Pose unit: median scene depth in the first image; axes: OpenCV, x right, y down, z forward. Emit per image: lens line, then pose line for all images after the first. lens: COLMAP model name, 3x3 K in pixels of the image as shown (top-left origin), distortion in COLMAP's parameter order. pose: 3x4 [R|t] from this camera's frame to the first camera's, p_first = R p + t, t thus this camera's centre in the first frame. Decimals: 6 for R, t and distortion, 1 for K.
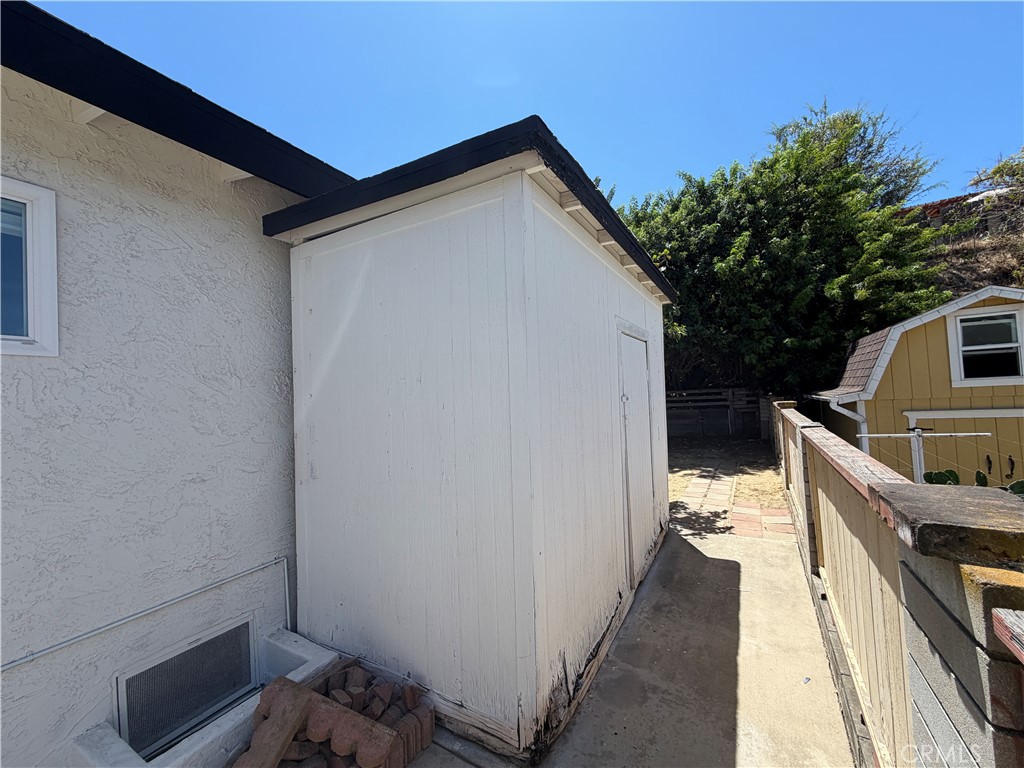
lens RADIAL K [[409.2, 0, 512.6], [0, 409.2, 382.3], [0, 0, 1]] dist [0.000529, 0.001064]
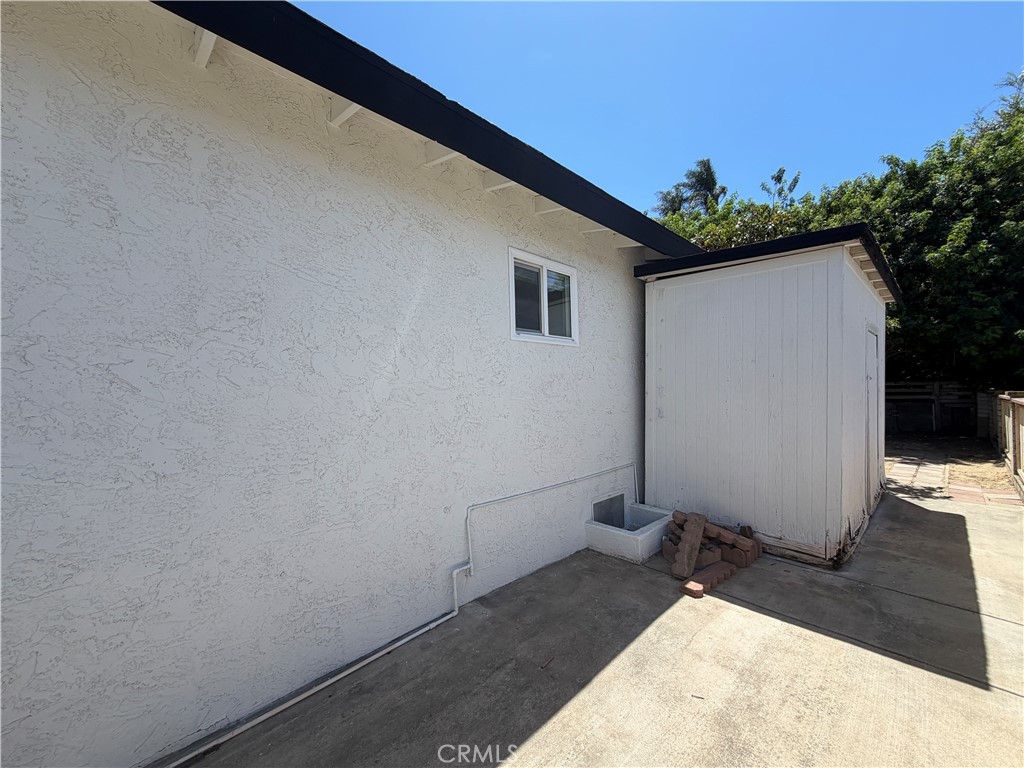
lens RADIAL K [[409.2, 0, 512.0], [0, 409.2, 381.6], [0, 0, 1]] dist [0.000529, 0.001064]
pose [[0.956780, 0.030450, -0.289215, -0.162409], [-0.022969, 0.999309, 0.029227, 0.013053], [0.289905, -0.021321, 0.956818, -0.229472]]
